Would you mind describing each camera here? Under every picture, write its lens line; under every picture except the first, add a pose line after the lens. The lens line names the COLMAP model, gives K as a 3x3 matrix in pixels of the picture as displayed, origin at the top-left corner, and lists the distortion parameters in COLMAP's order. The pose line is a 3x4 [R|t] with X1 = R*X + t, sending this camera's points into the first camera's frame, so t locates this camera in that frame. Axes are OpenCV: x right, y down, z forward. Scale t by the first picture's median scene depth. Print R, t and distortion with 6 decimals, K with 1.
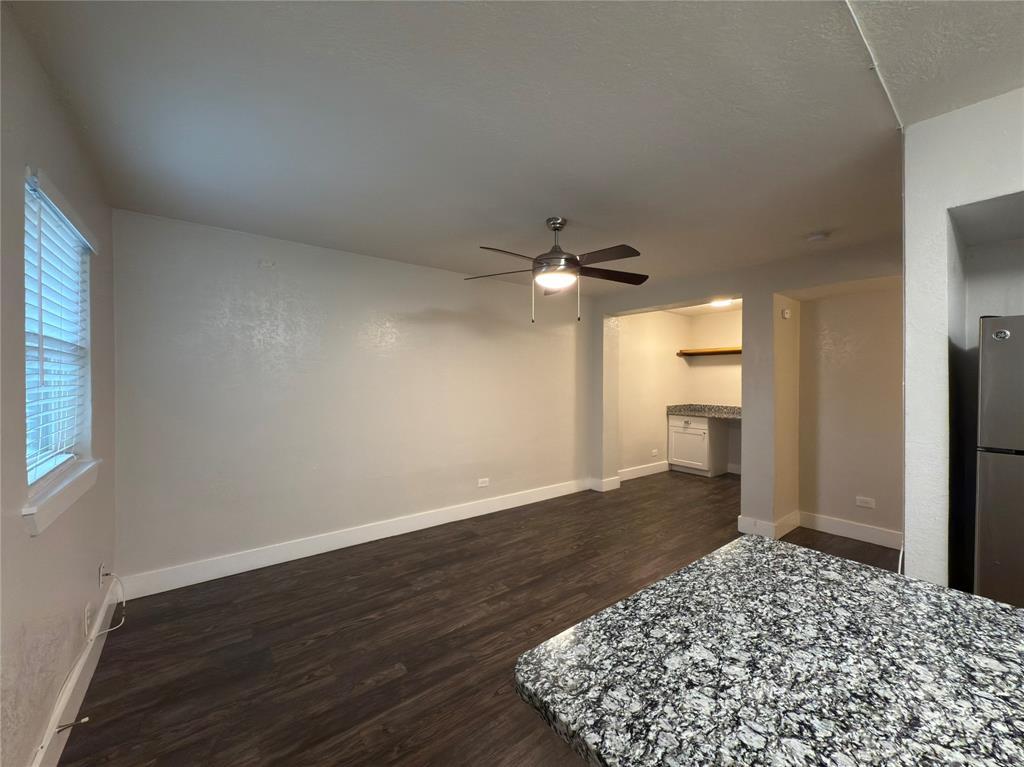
lens RADIAL K [[406.6, 0, 512.1], [0, 406.6, 382.1], [0, 0, 1]] dist [0.000292, 0.000025]
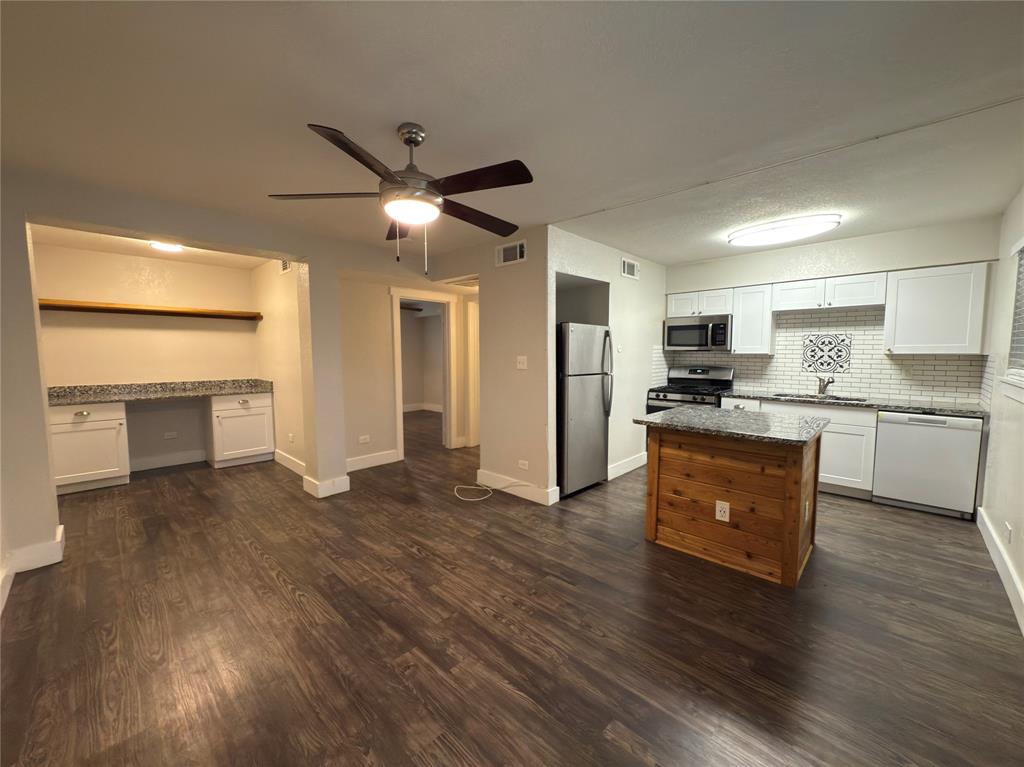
lens RADIAL K [[406.6, 0, 512.1], [0, 406.6, 382.1], [0, 0, 1]] dist [0.000292, 0.000025]
pose [[-0.148194, -0.077469, 0.985919, -0.914226], [0.005936, 0.996840, 0.079219, 0.003704], [-0.988940, 0.017592, -0.147266, 1.249852]]
